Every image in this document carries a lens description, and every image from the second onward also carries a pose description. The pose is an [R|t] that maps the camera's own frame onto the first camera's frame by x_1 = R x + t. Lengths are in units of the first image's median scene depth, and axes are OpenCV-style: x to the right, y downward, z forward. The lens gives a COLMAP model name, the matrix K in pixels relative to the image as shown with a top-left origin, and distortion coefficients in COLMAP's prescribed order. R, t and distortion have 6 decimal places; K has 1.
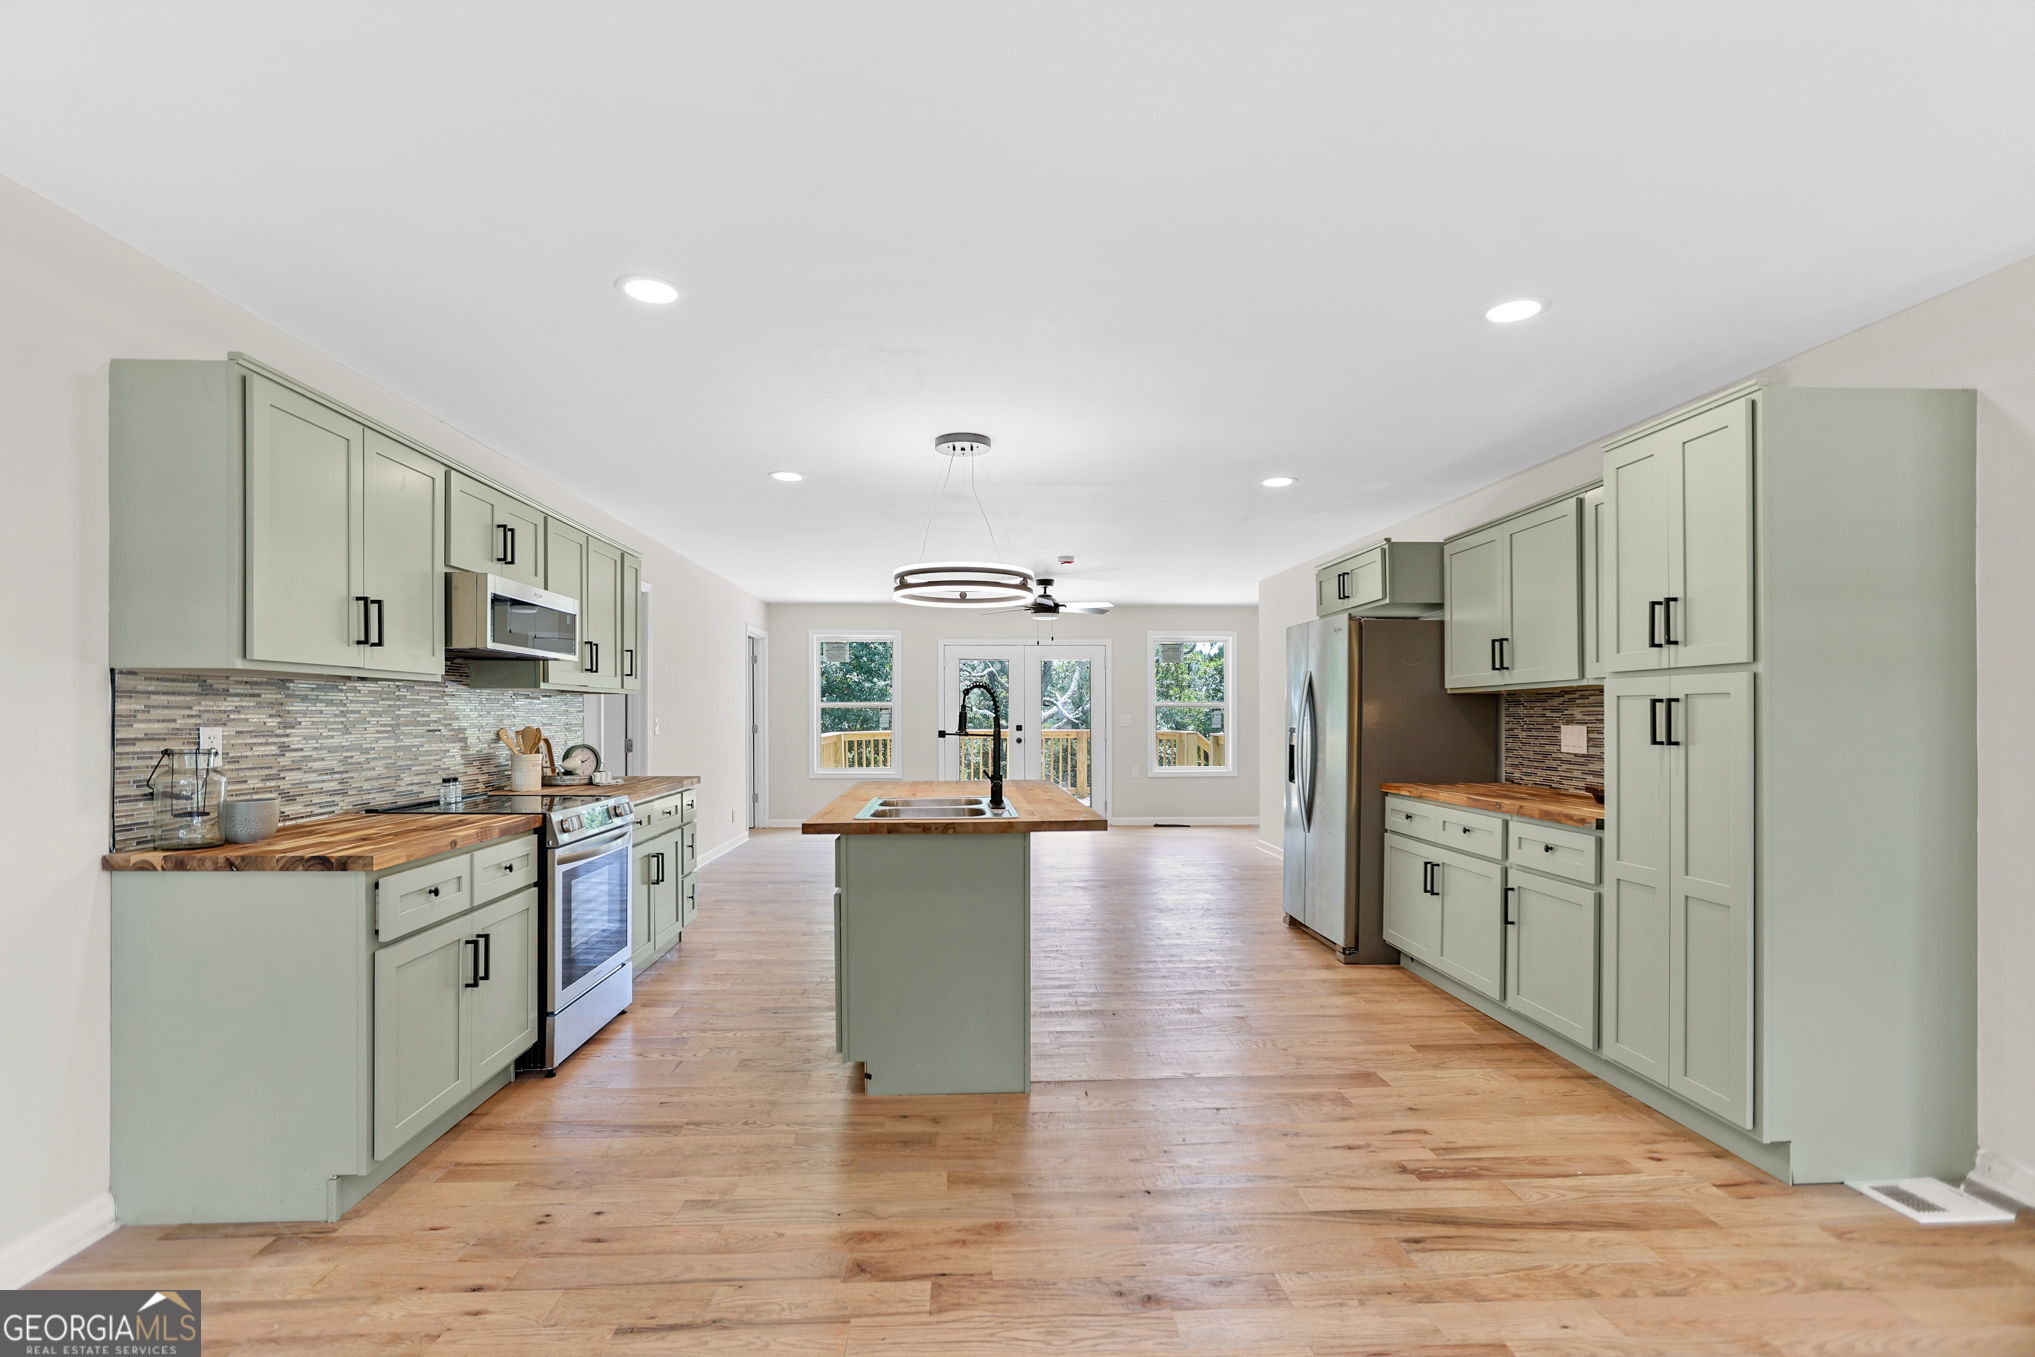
lens RADIAL K [[938.2, 0, 999.2], [0, 938.2, 714.6], [0, 0, 1]] dist [-0.016524, 0.008383]
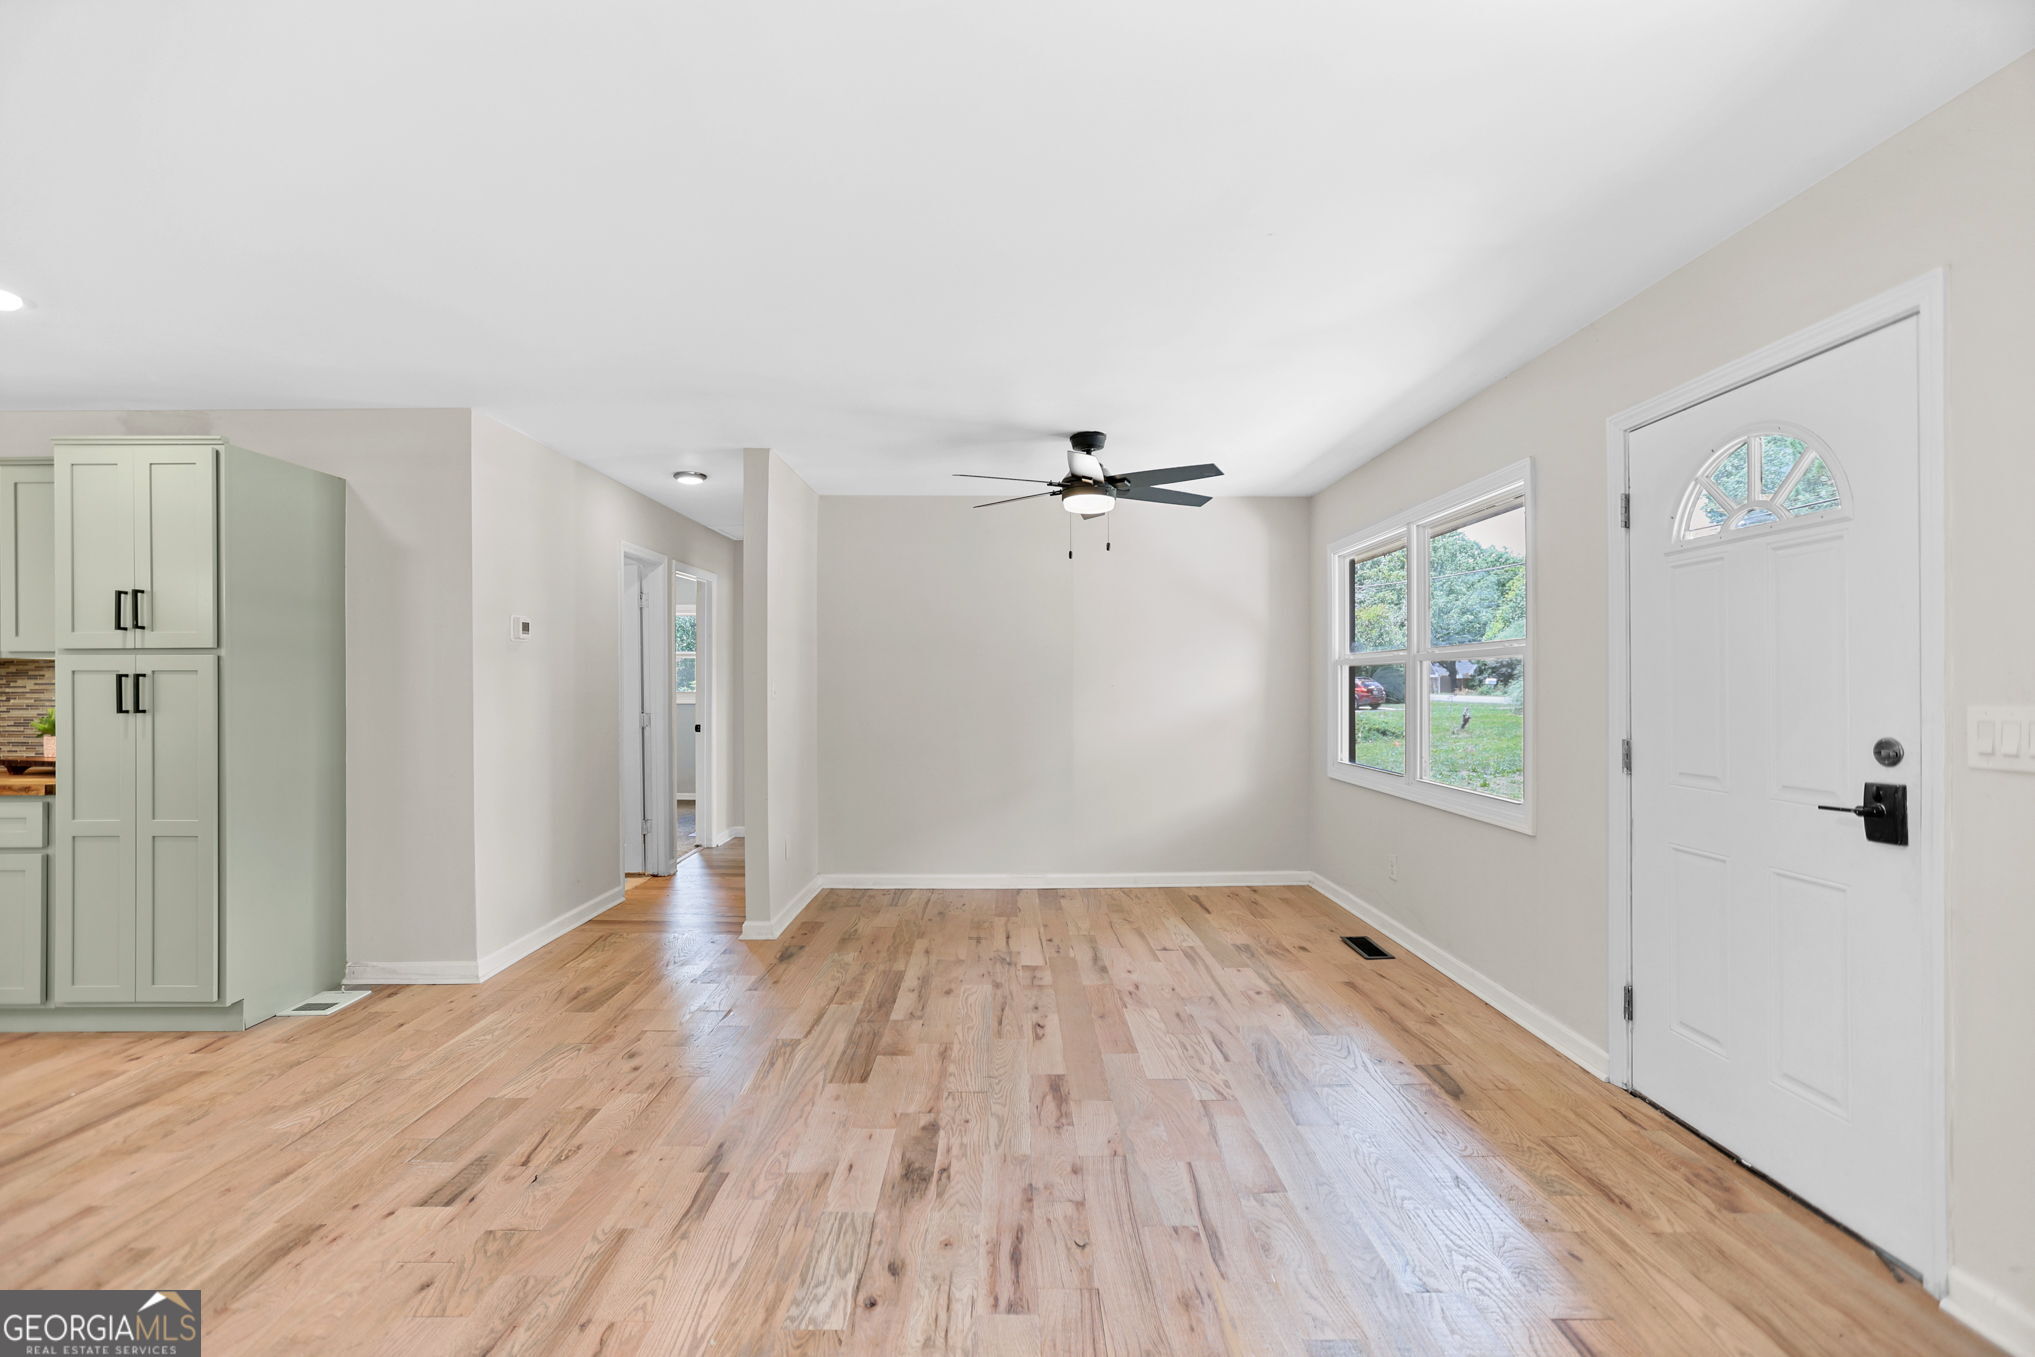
lens RADIAL K [[918.6, 0, 1013.4], [0, 918.6, 686.8], [0, 0, 1]] dist [-0.022683, 0.011124]
pose [[0.039269, 0.000391, 0.999229, -0.376093], [0.000979, 0.999999, -0.000430, 0.000605], [-0.999228, 0.000995, 0.039269, -0.157763]]
